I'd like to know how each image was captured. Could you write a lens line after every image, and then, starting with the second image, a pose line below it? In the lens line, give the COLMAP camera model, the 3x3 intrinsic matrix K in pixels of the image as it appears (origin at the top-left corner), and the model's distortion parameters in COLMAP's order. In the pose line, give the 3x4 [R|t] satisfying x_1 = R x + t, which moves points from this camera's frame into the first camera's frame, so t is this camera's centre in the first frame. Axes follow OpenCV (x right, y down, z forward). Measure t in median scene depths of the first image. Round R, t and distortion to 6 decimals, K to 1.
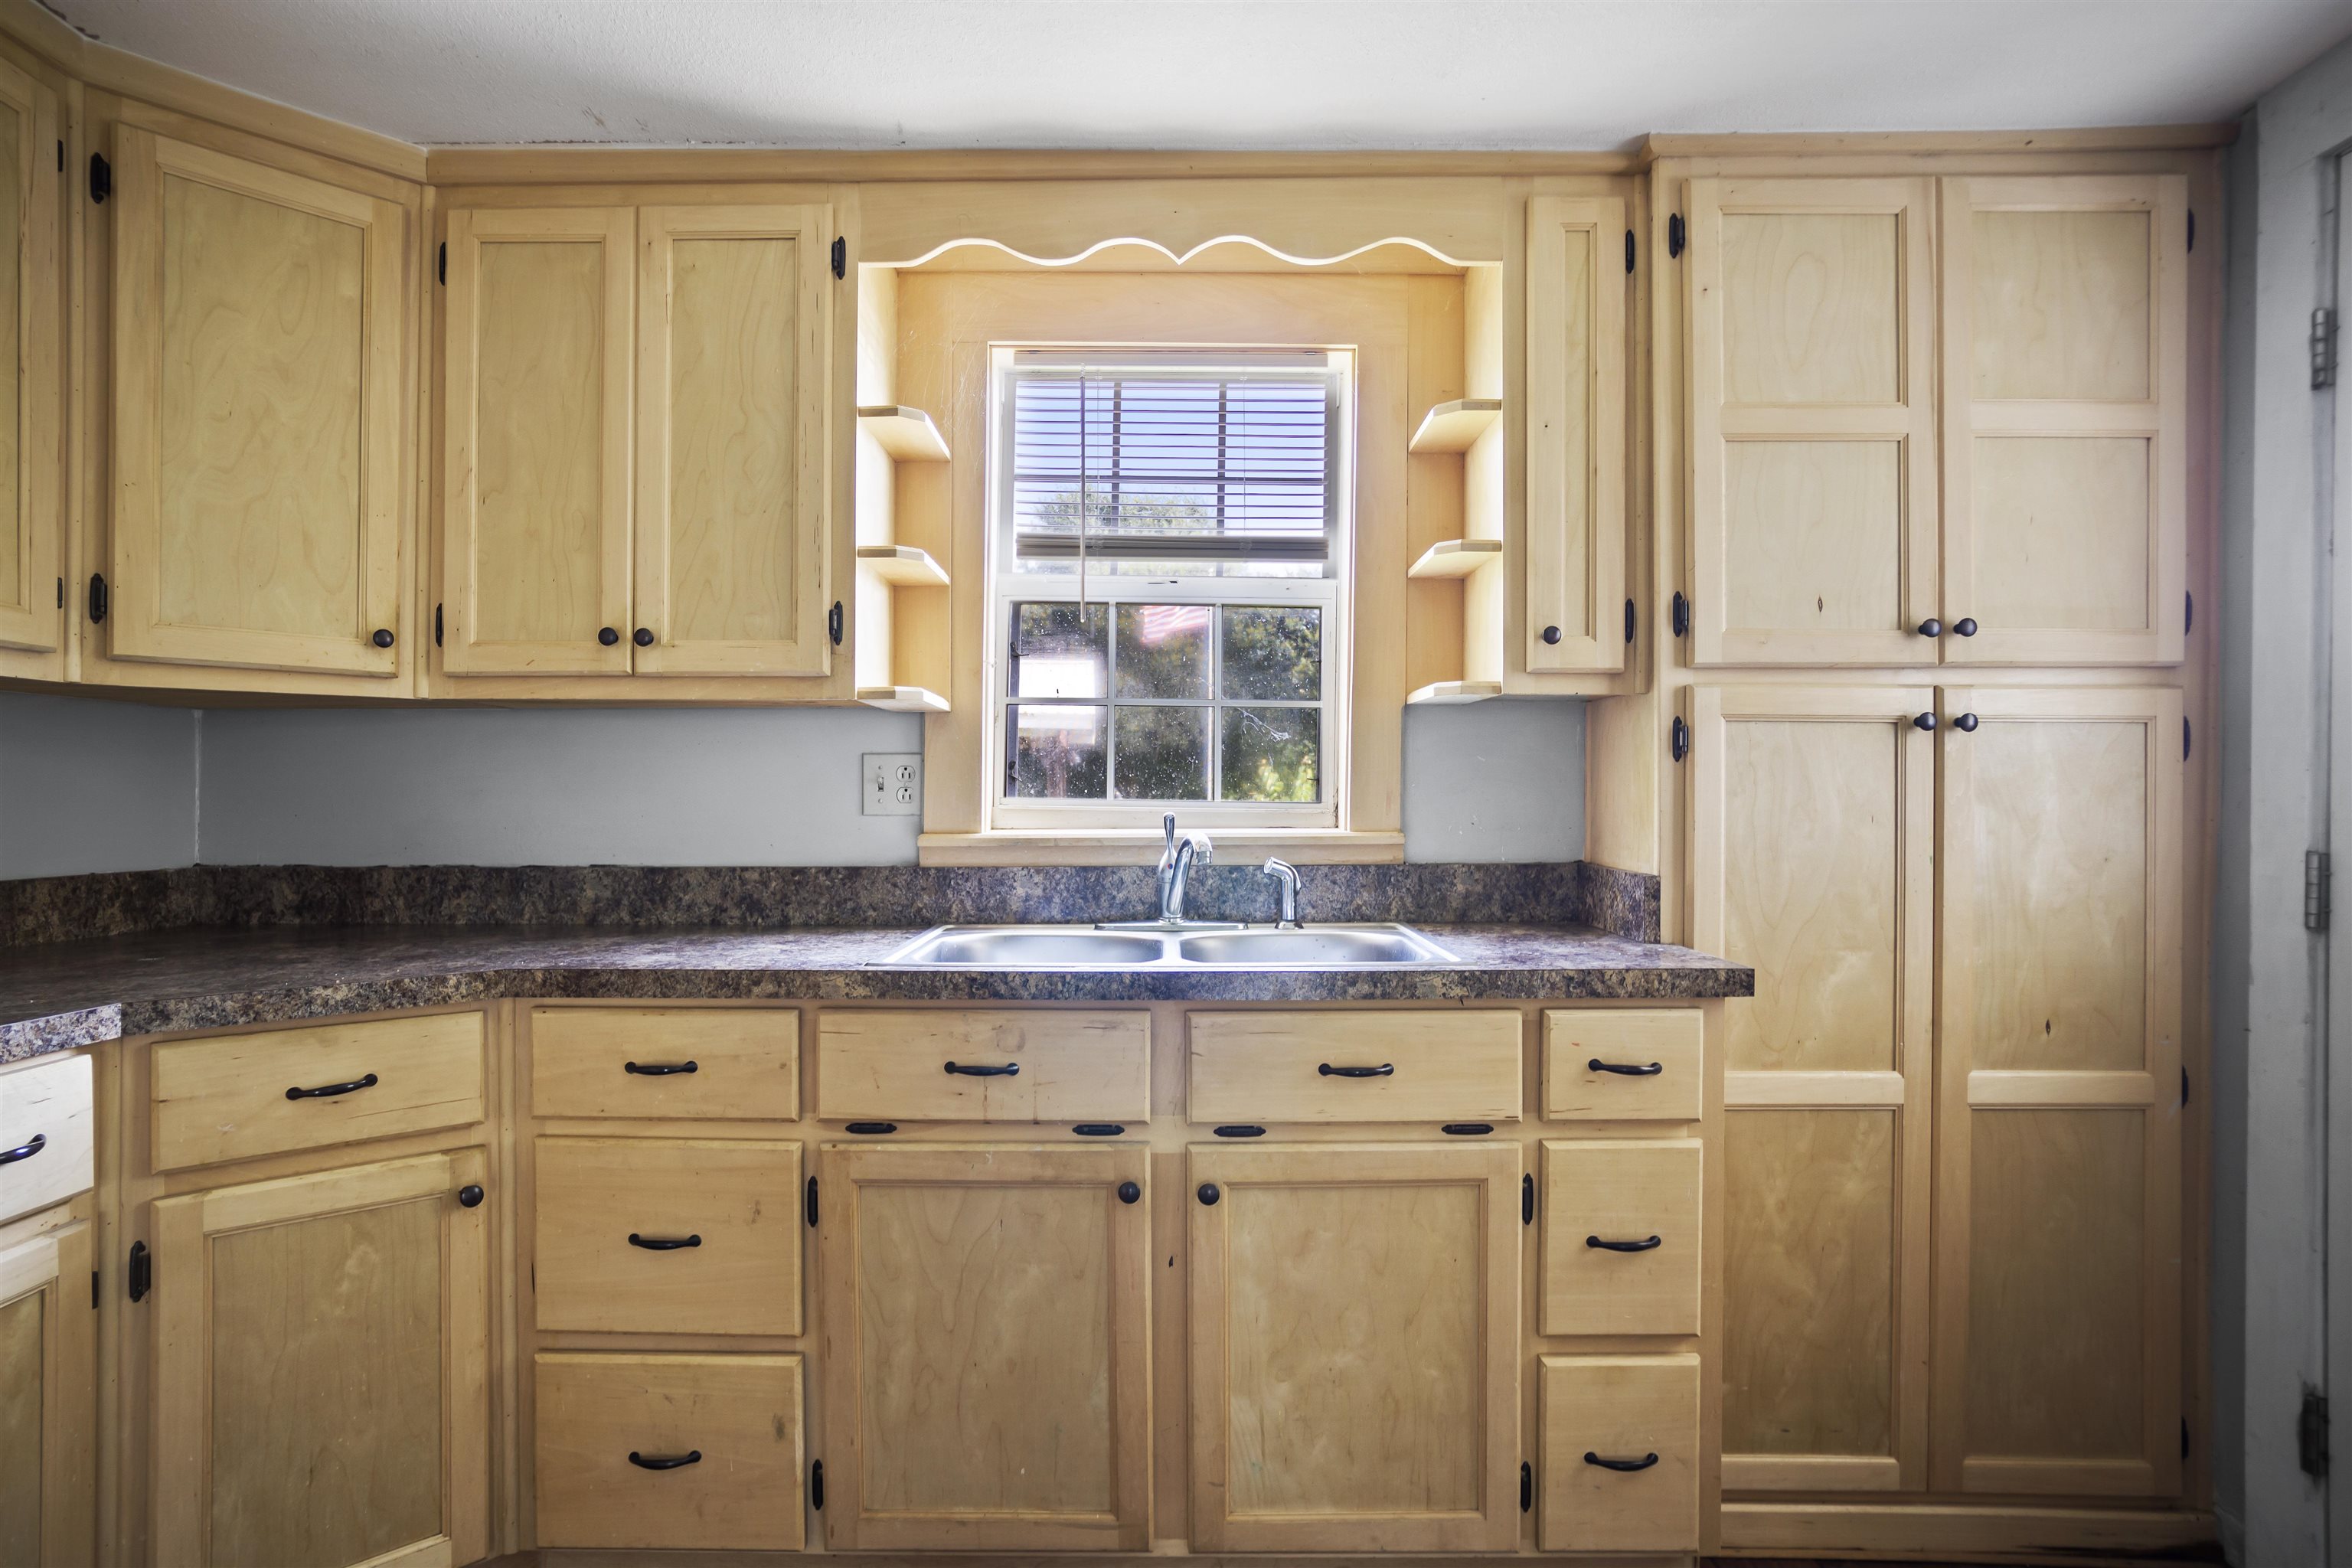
lens RADIAL K [[1290.1, 0, 1157.9], [0, 1290.1, 800.3], [0, 0, 1]] dist [-0.059383, 0.038352]
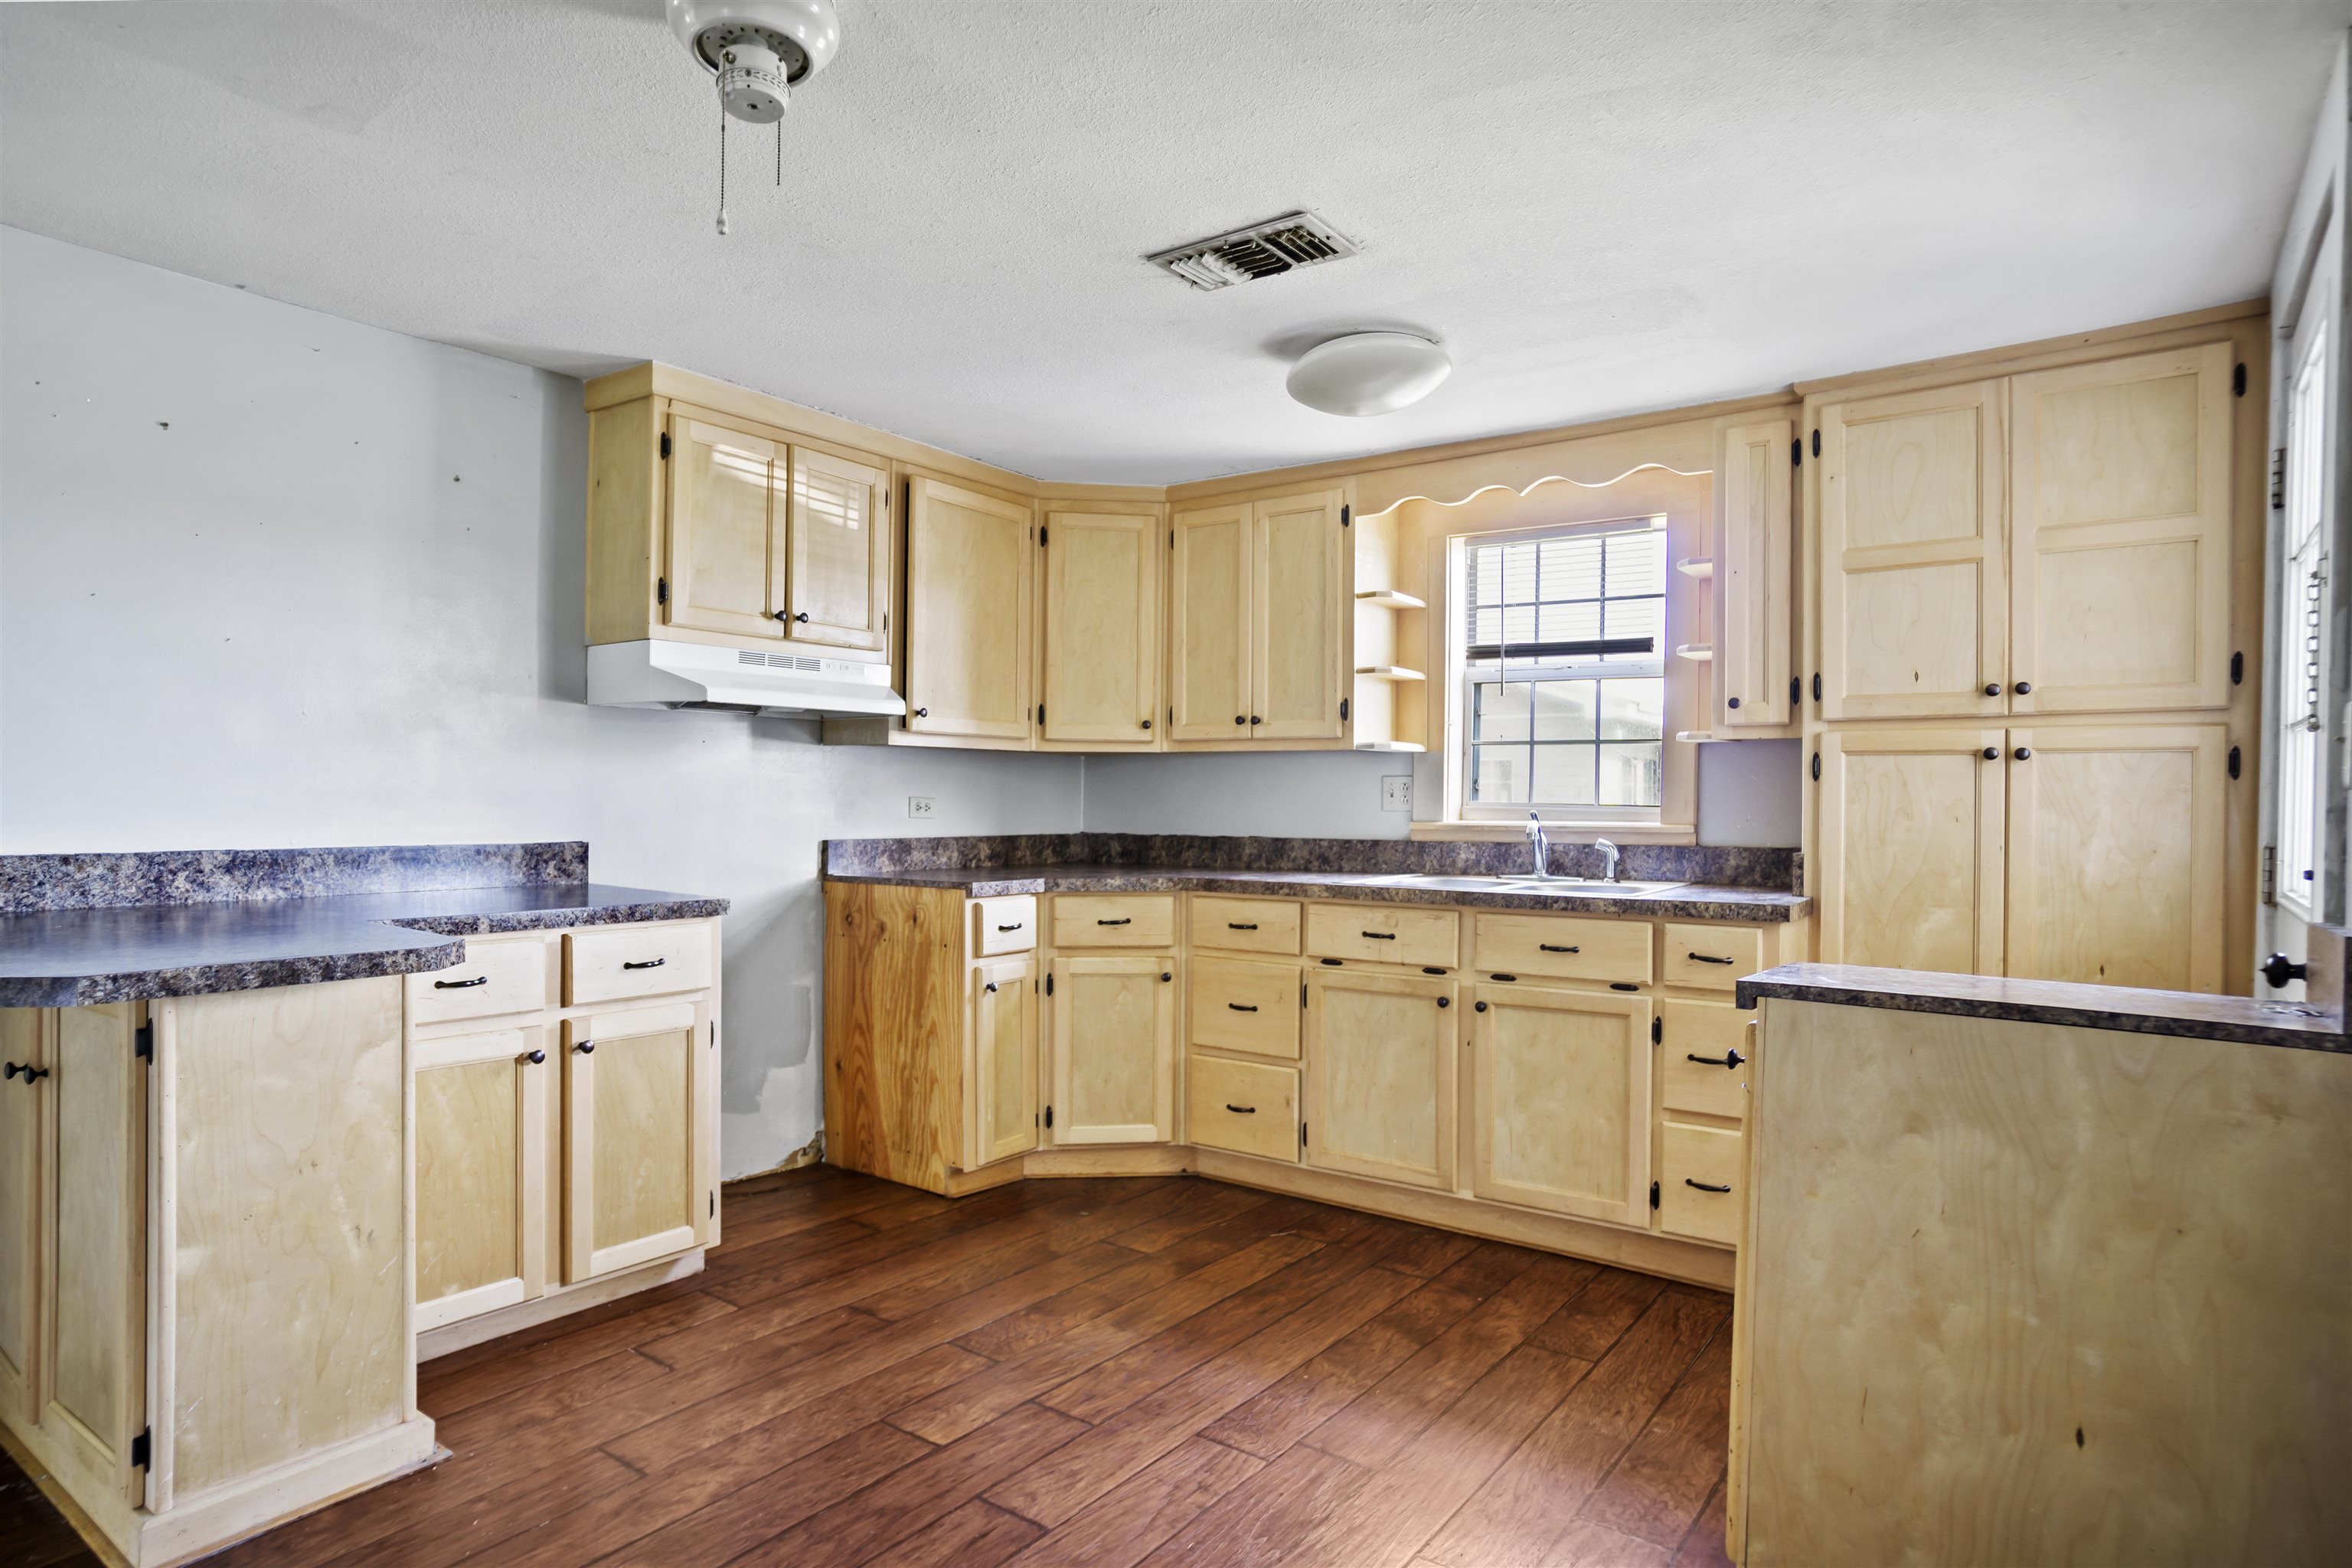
lens RADIAL K [[1290.1, 0, 1164.6], [0, 1290.1, 814.6], [0, 0, 1]] dist [-0.059383, 0.038352]
pose [[0.811924, 0.011769, -0.583644, 0.676906], [-0.006697, 0.999919, 0.010847, -0.000797], [0.583724, -0.004898, 0.811937, -0.738093]]
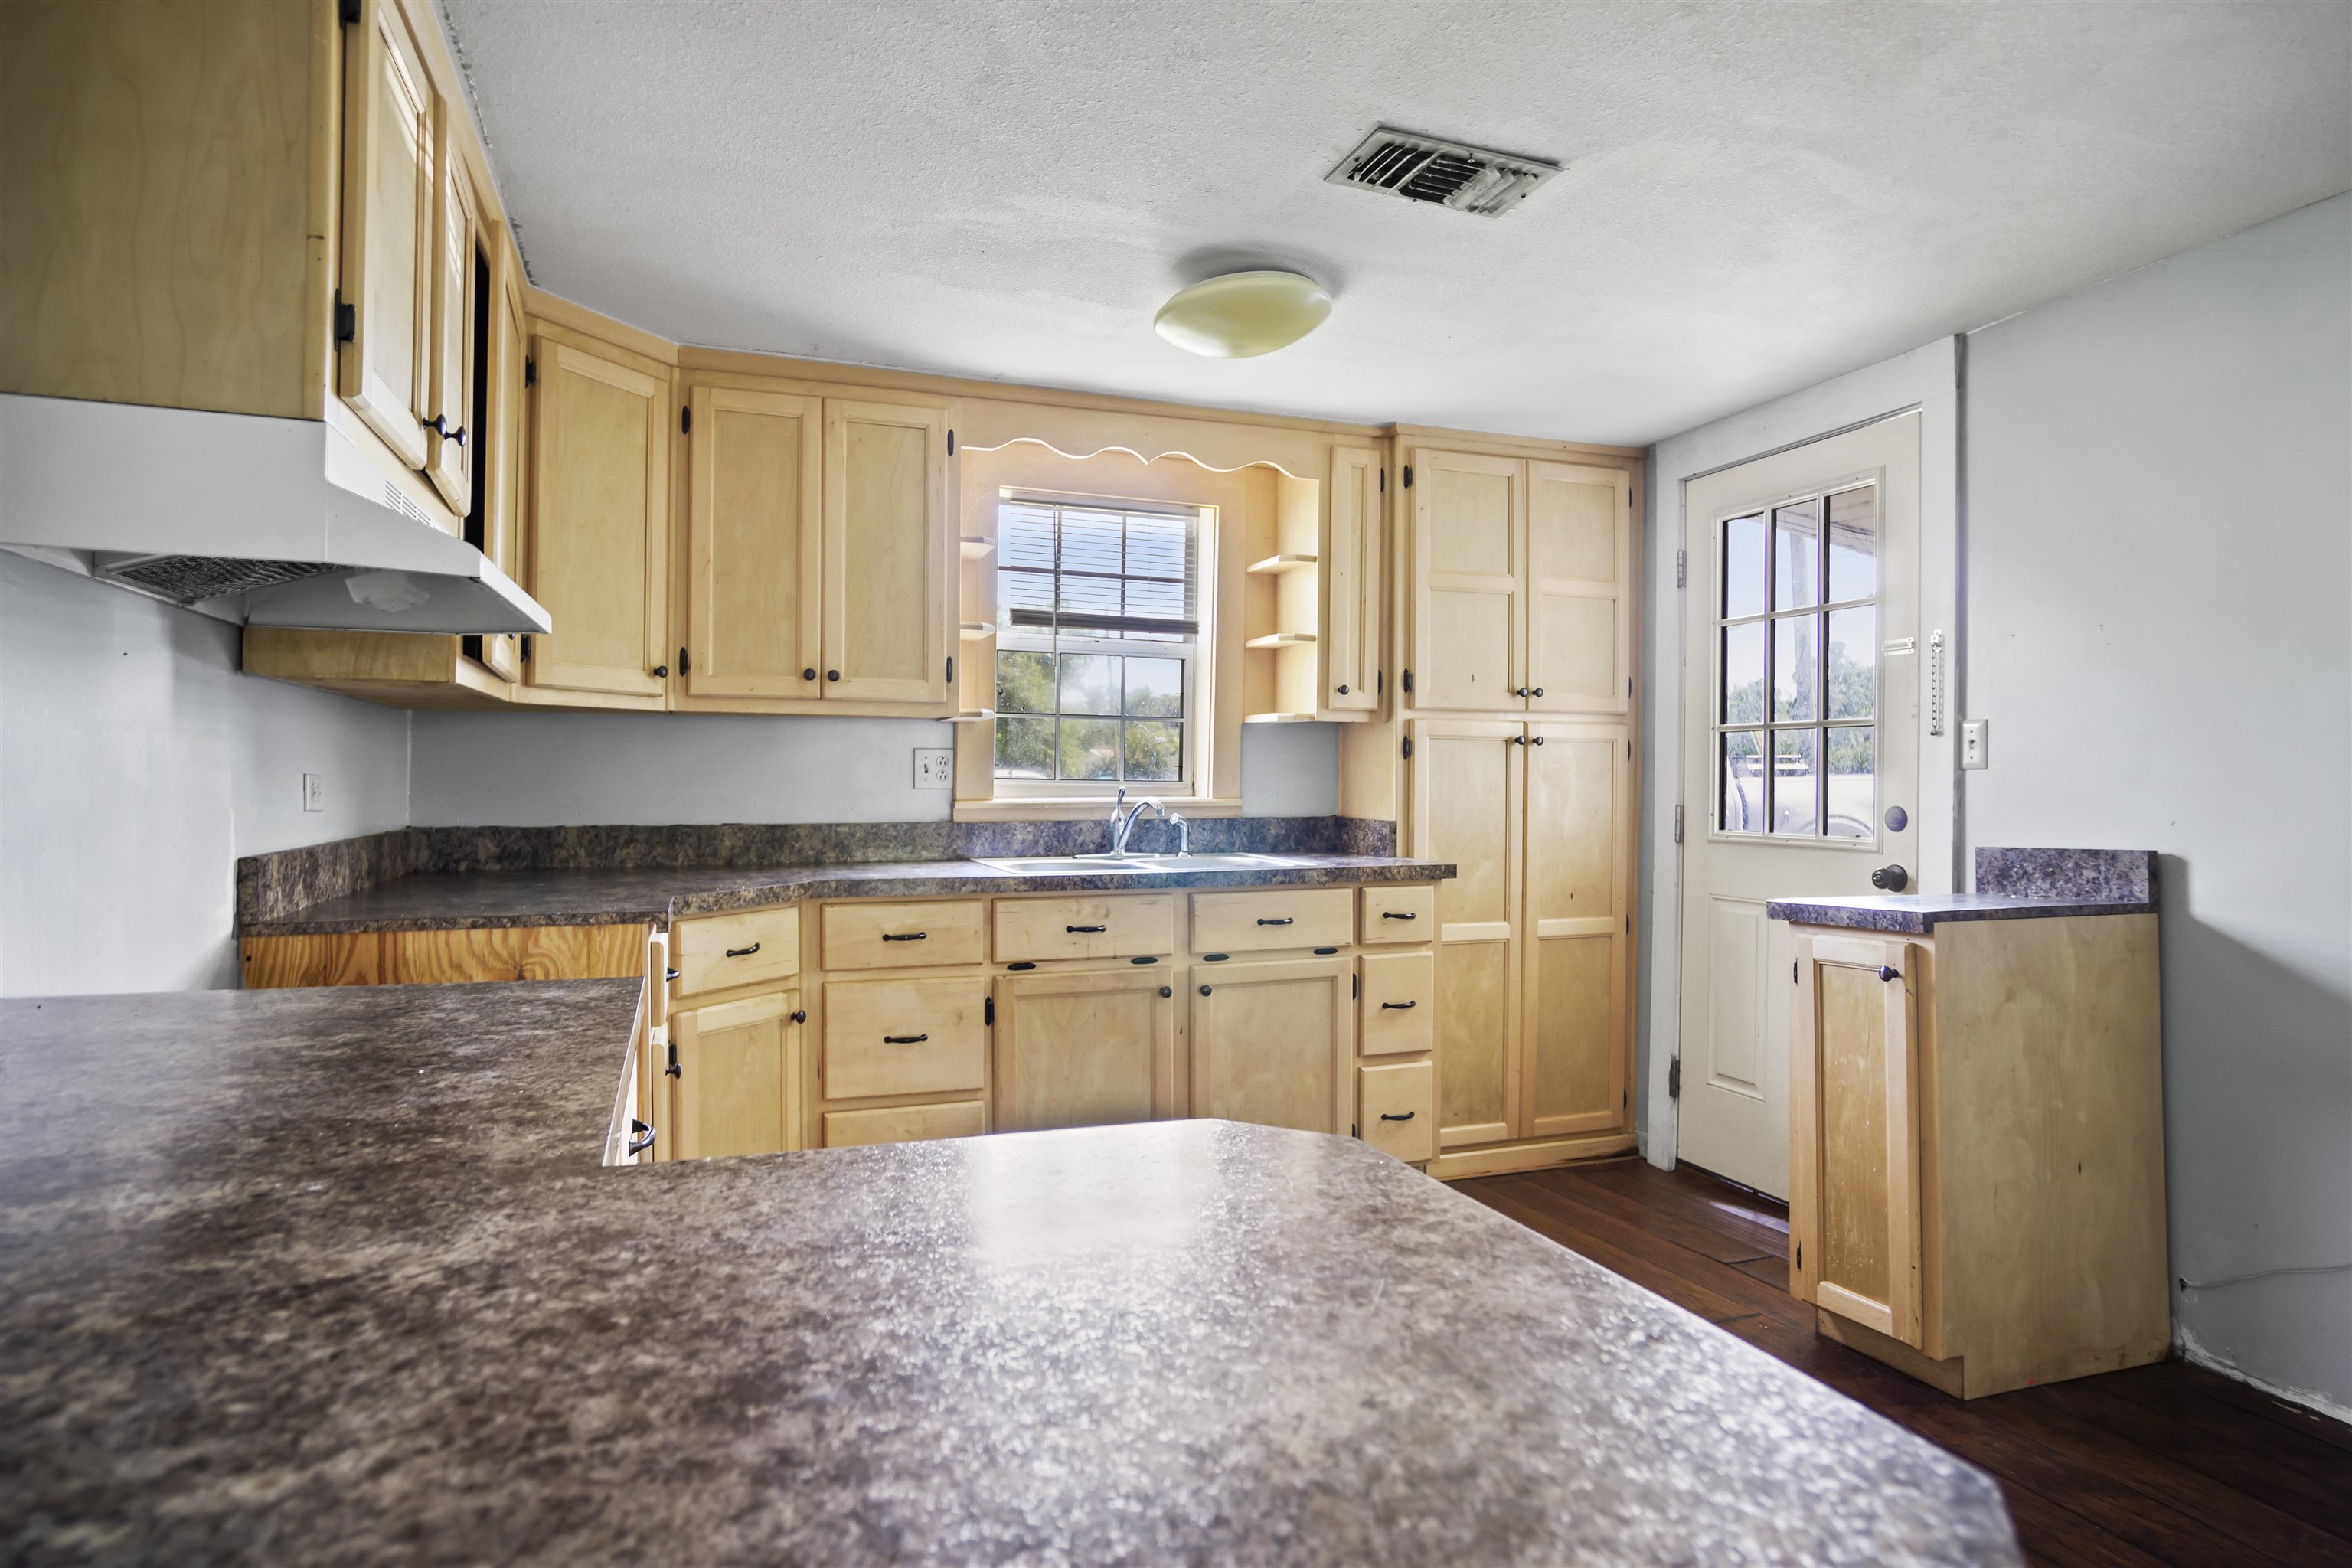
lens RADIAL K [[1290.1, 0, 1166.2], [0, 1290.1, 781.1], [0, 0, 1]] dist [-0.059383, 0.038352]
pose [[0.934618, 0.001379, 0.355650, -0.594557], [-0.002271, 0.999995, 0.002091, -0.002051], [-0.355645, -0.002762, 0.934617, -0.639228]]
